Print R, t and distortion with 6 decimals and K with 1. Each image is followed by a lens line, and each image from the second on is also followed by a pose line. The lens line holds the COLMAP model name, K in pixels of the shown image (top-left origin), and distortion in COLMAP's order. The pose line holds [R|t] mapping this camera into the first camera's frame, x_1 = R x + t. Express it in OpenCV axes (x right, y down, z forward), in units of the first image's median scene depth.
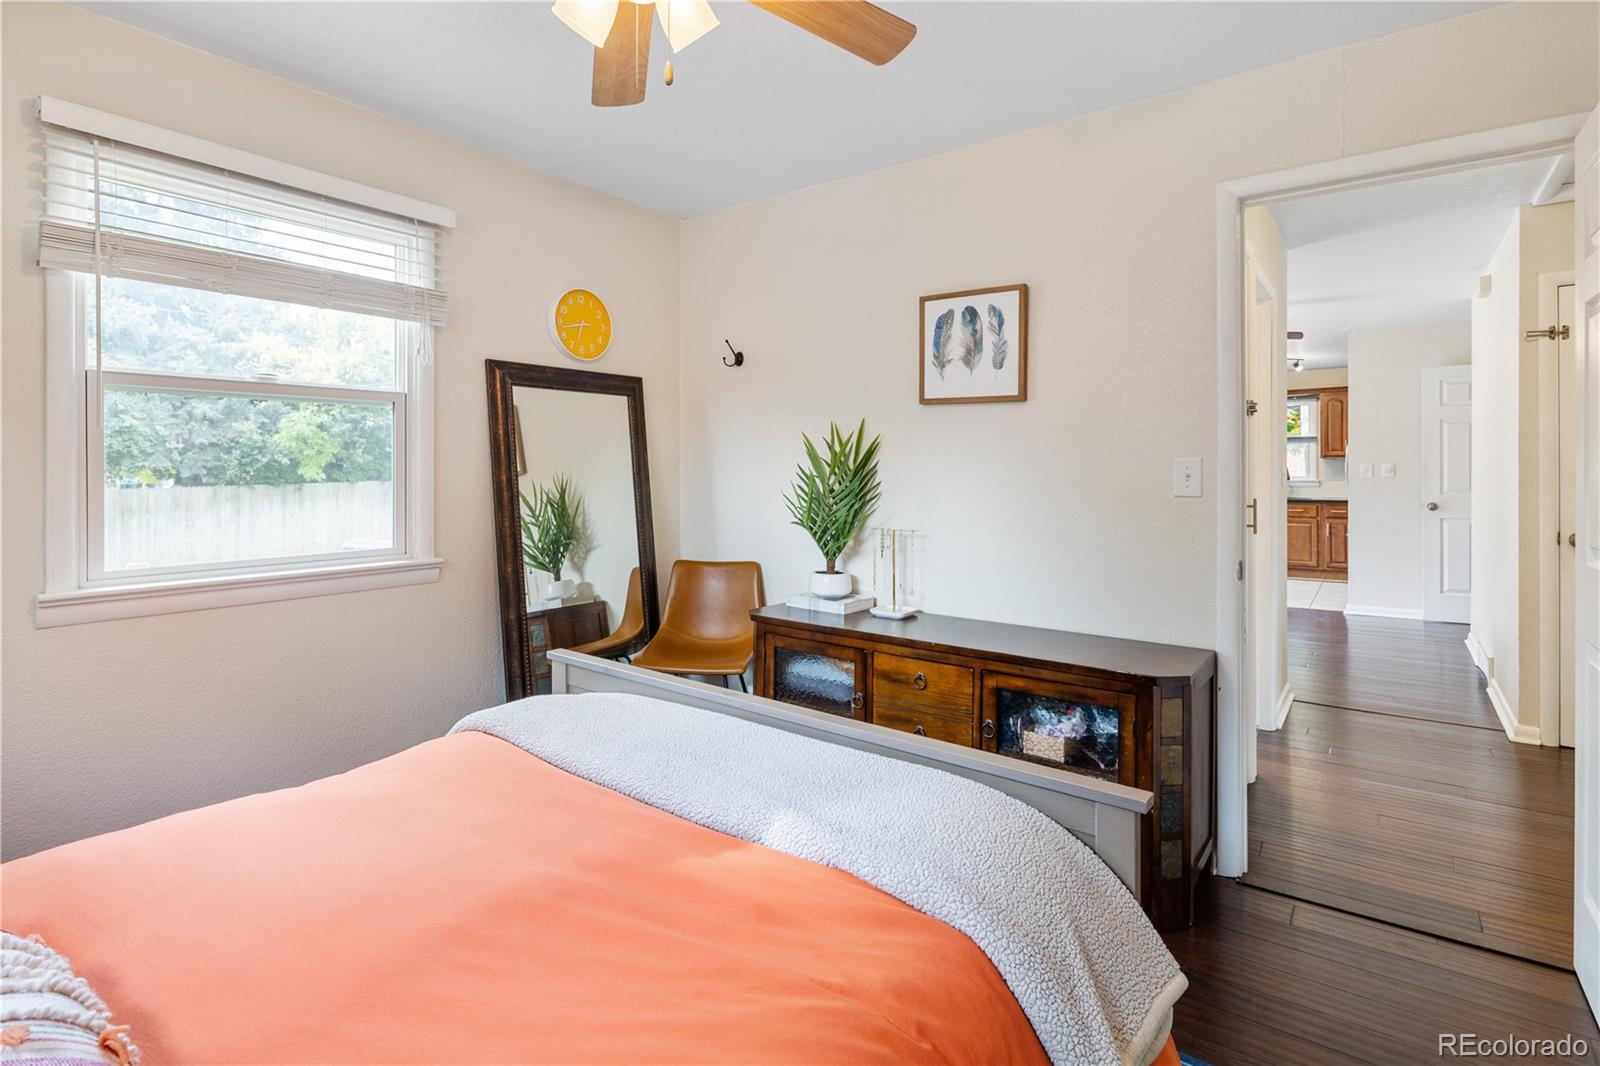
lens RADIAL K [[778.7, 0, 793.5], [0, 778.7, 467.7], [0, 0, 1]] dist [0.004843, -0.005482]
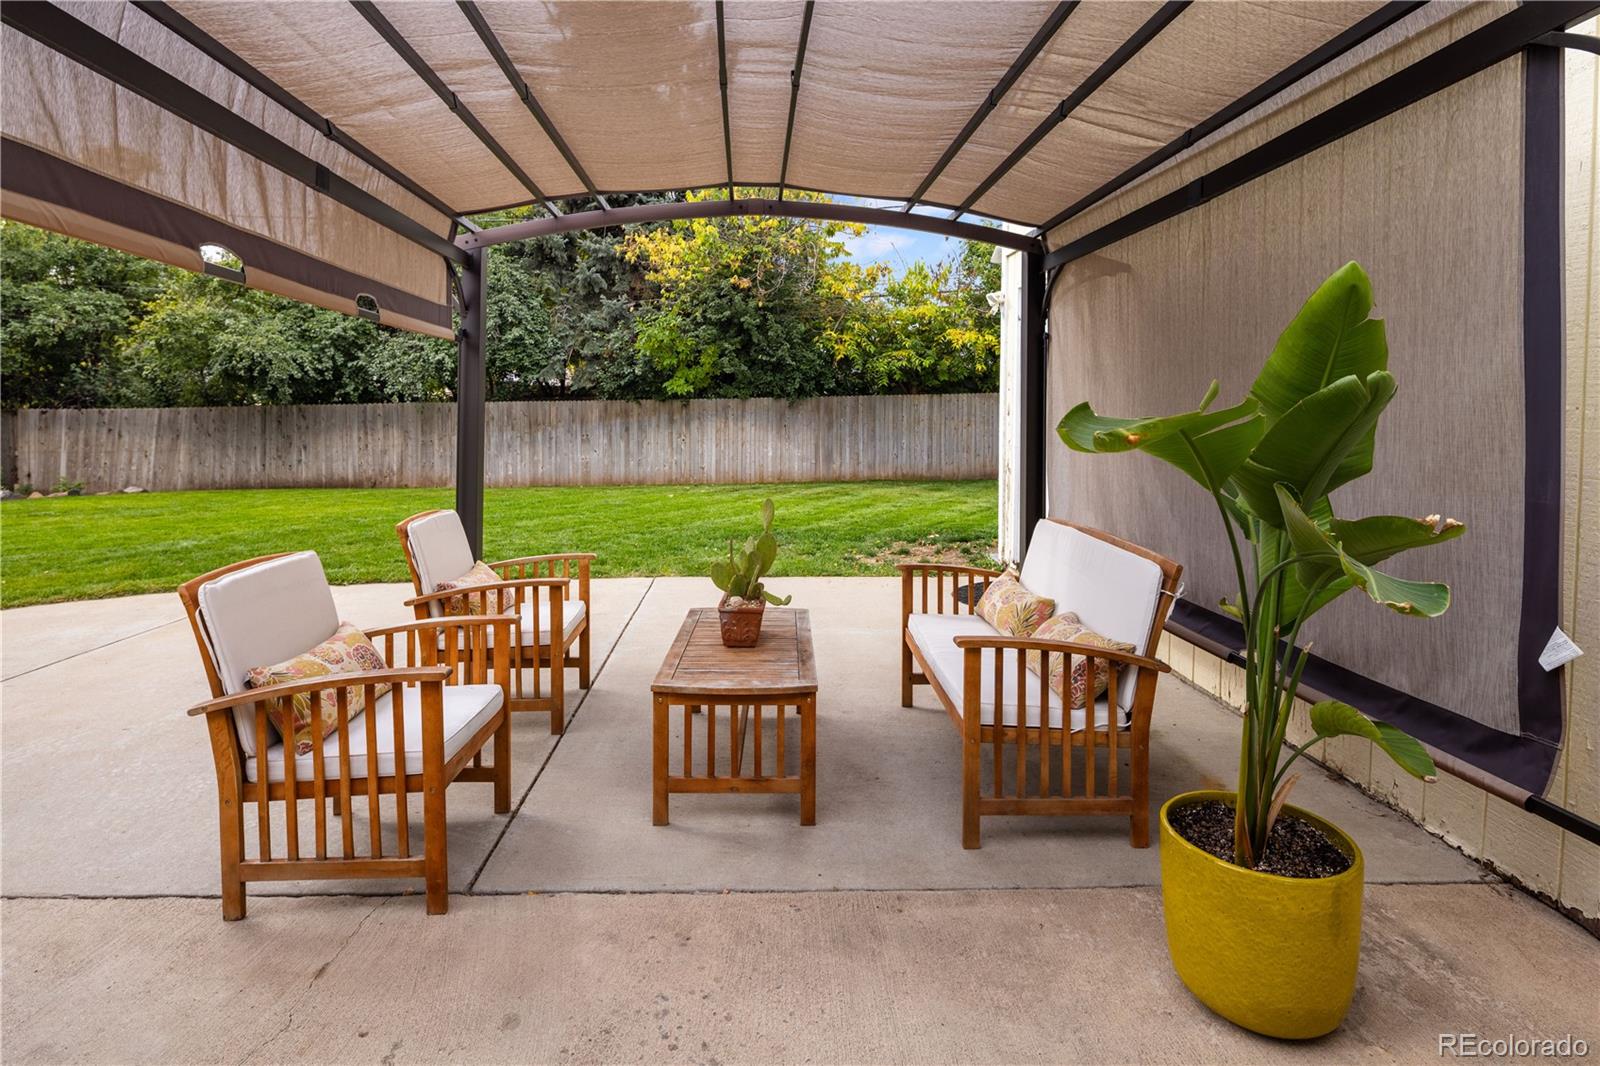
lens RADIAL K [[778.7, 0, 761.3], [0, 778.7, 414.5], [0, 0, 1]] dist [0.004843, -0.005482]
pose [[0.634975, 0.027843, -0.772031, 0.202898], [-0.004005, 0.999456, 0.032751, 0.016347], [0.772522, -0.017704, 0.634741, 1.010812]]
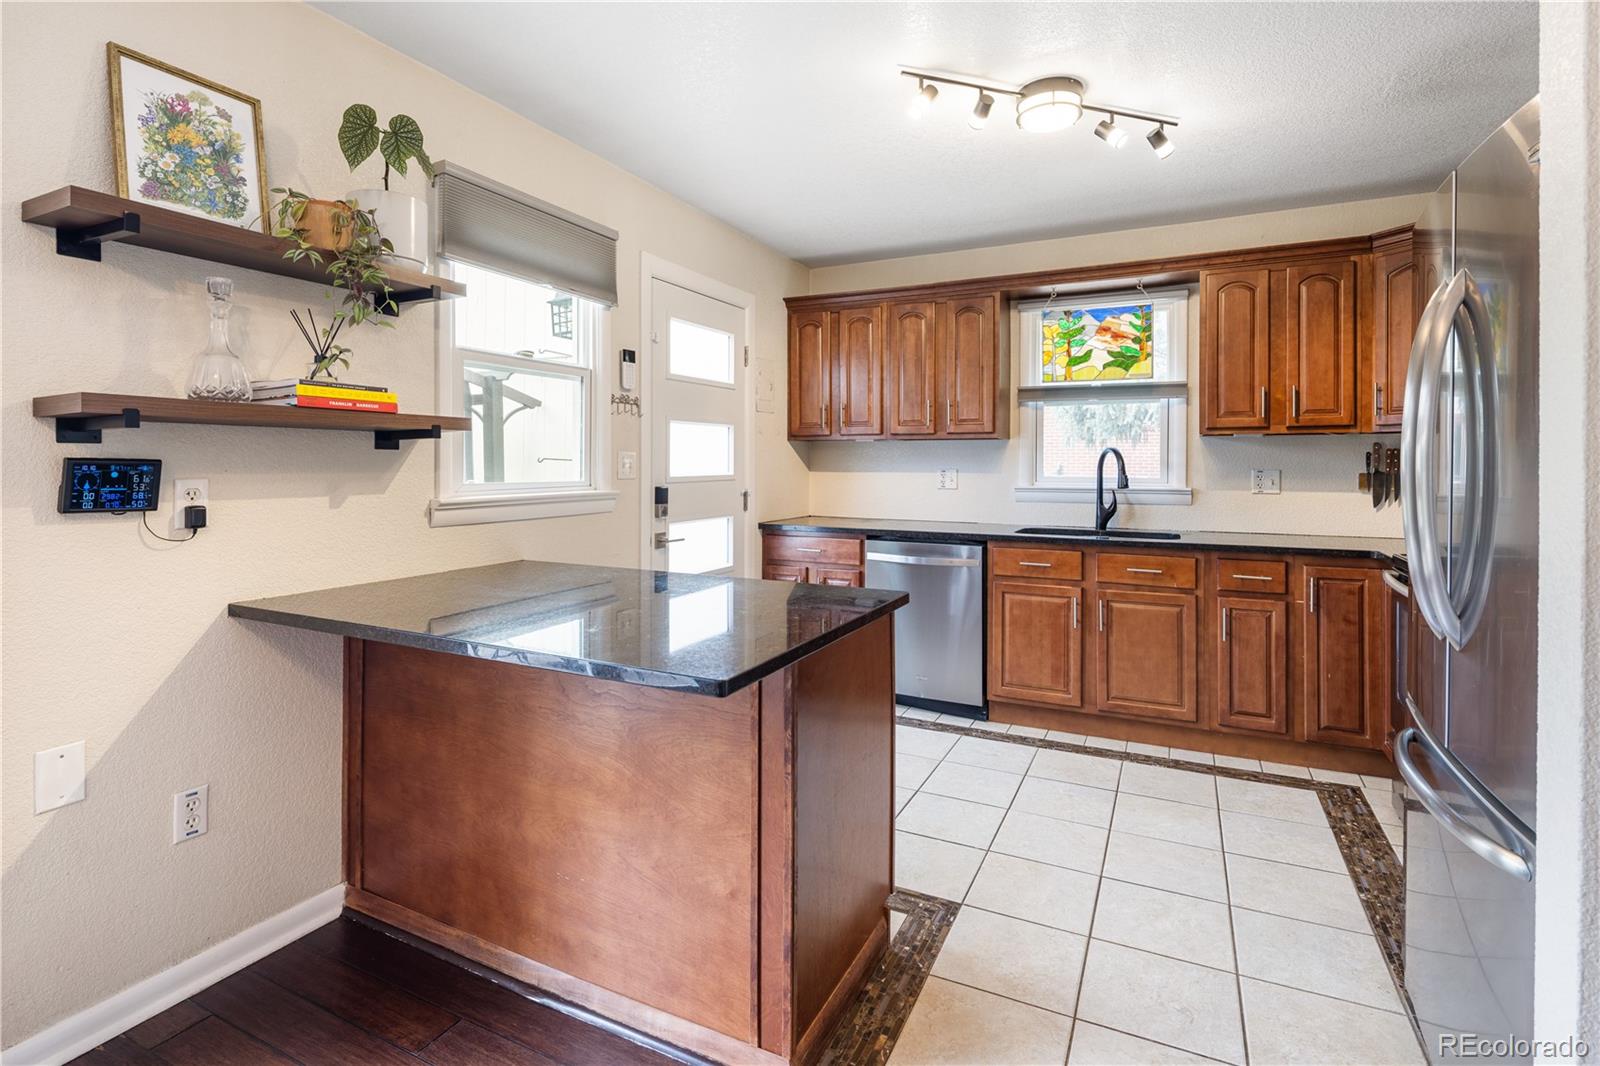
lens RADIAL K [[778.7, 0, 793.7], [0, 778.7, 459.9], [0, 0, 1]] dist [0.004843, -0.005482]
pose [[0.982649, 0.003763, 0.185437, 0.389374], [-0.004309, 0.999987, 0.002541, 0.000757], [-0.185425, -0.003296, 0.982653, 0.631735]]
